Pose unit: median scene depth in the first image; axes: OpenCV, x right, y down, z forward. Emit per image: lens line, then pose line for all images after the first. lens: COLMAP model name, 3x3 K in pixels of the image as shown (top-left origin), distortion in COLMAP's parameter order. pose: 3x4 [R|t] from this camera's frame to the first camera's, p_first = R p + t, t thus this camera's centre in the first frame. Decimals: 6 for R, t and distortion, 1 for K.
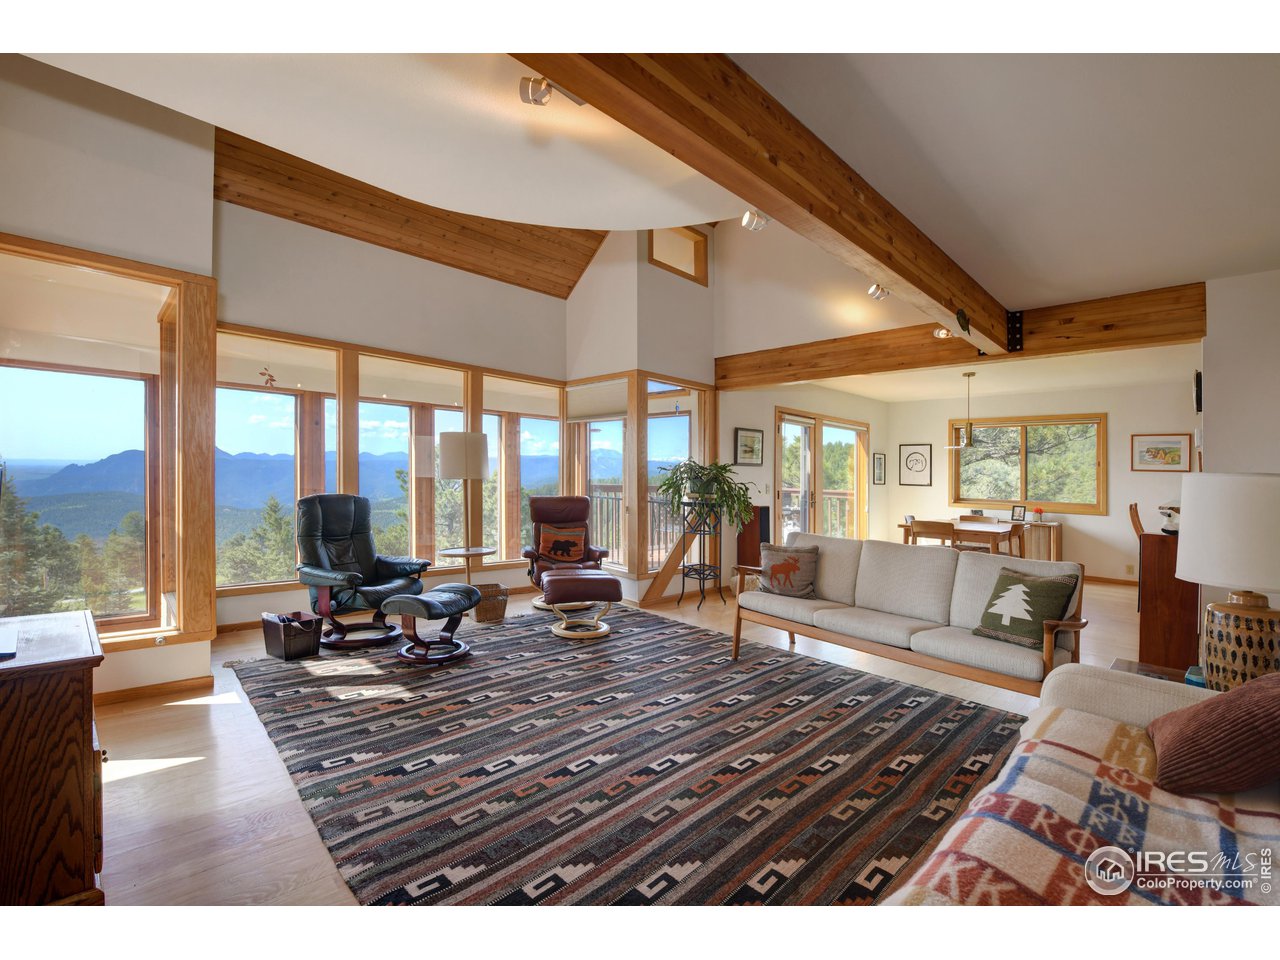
lens RADIAL K [[546.2, 0, 649.4], [0, 546.2, 460.2], [0, 0, 1]] dist [-0.016621, 0.000201]
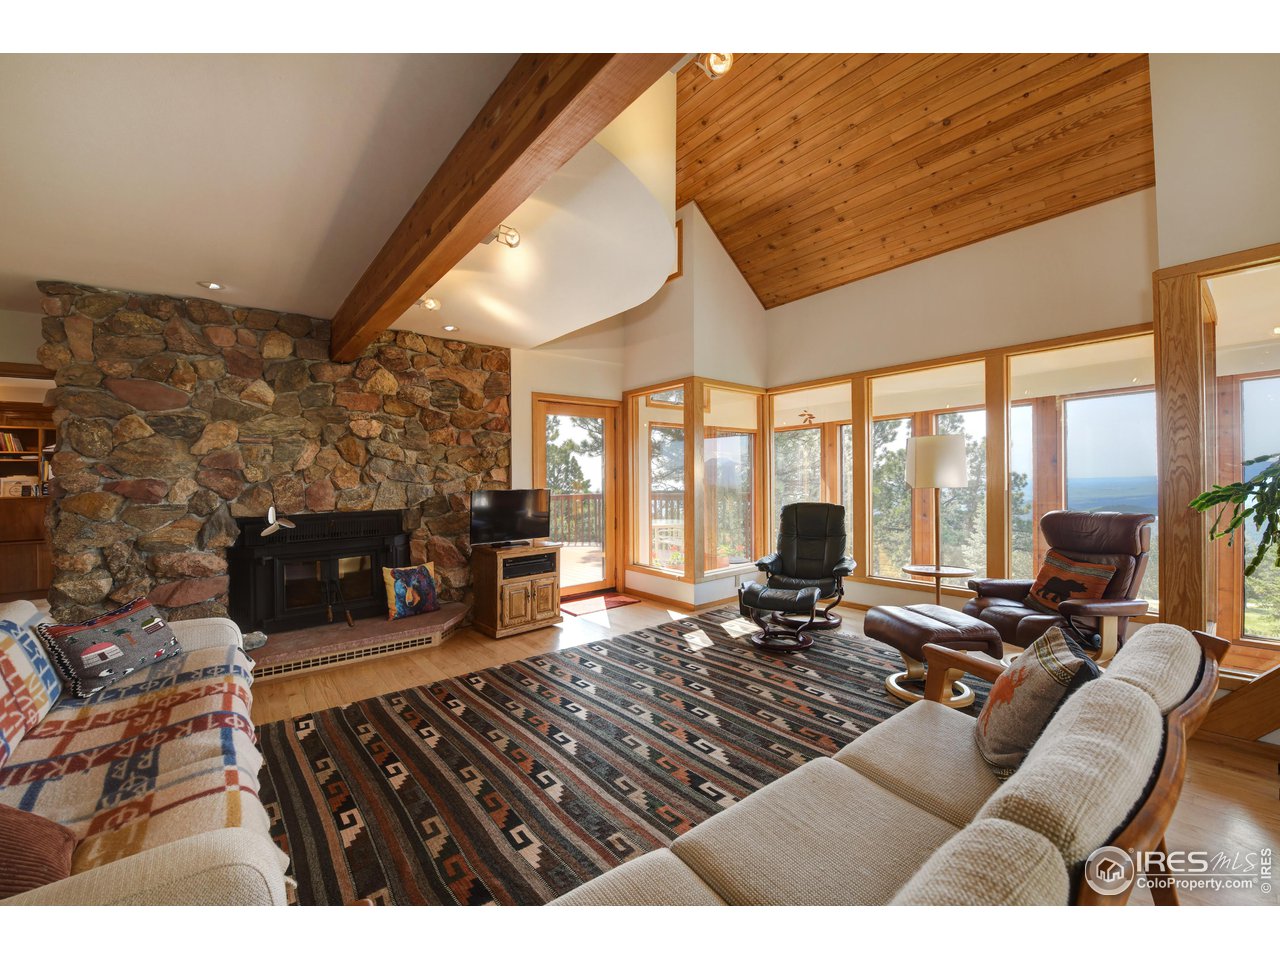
lens RADIAL K [[496.2, 0, 647.9], [0, 496.2, 473.5], [0, 0, 1]] dist [-0.017479, -0.001559]
pose [[-0.044591, -0.046087, -0.997942, 0.847020], [0.043050, 0.997919, -0.048010, 0.049158], [0.998077, -0.045102, -0.042514, 0.981487]]
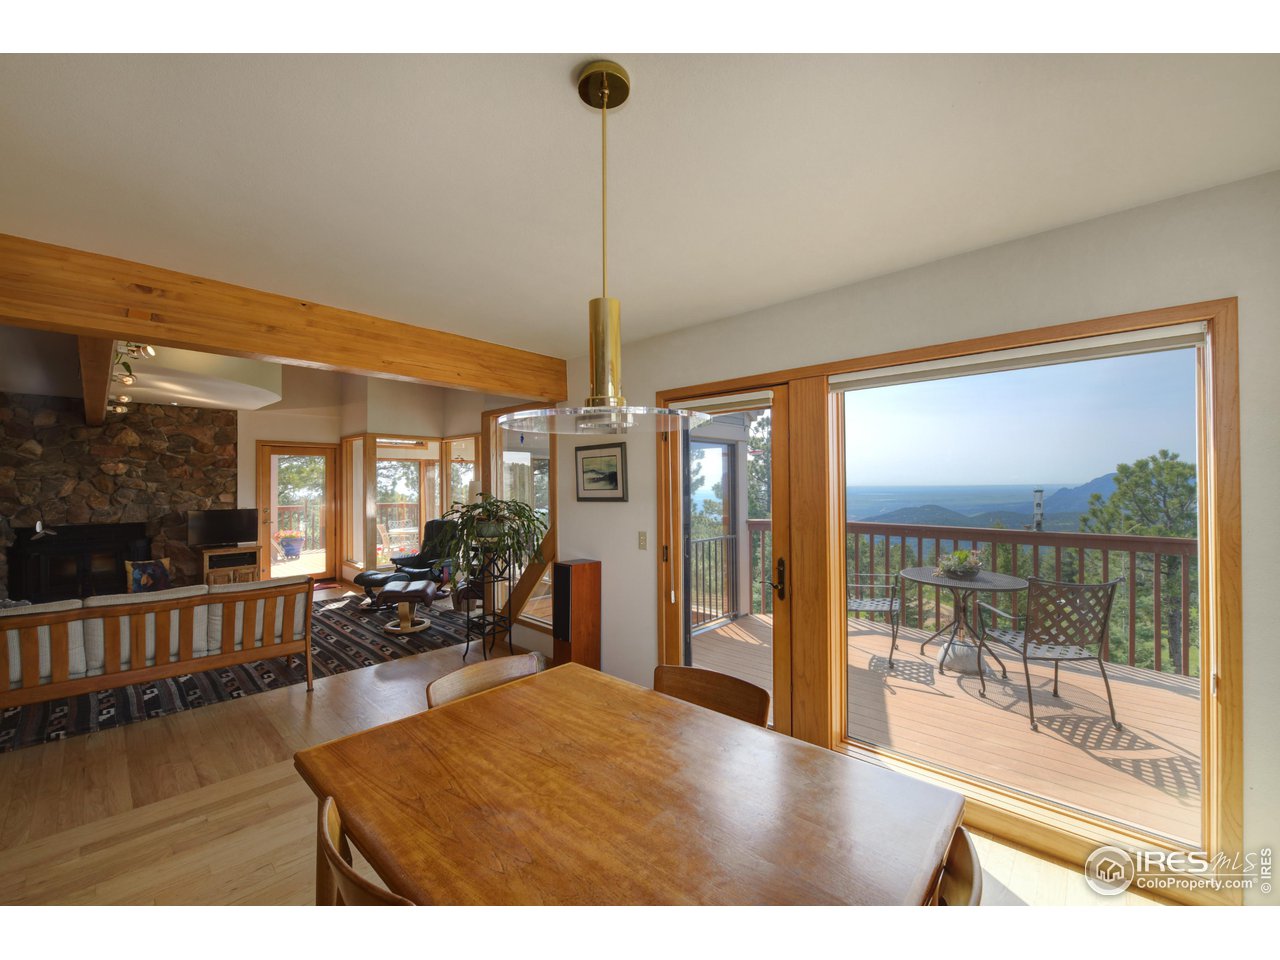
lens RADIAL K [[521.8, 0, 642.0], [0, 521.8, 474.1], [0, 0, 1]] dist [-0.014115, -0.001407]
pose [[0.052007, -0.048791, -0.997454, 1.858104], [0.033929, 0.998315, -0.047064, 0.021188], [0.998070, -0.031395, 0.053574, 2.344066]]
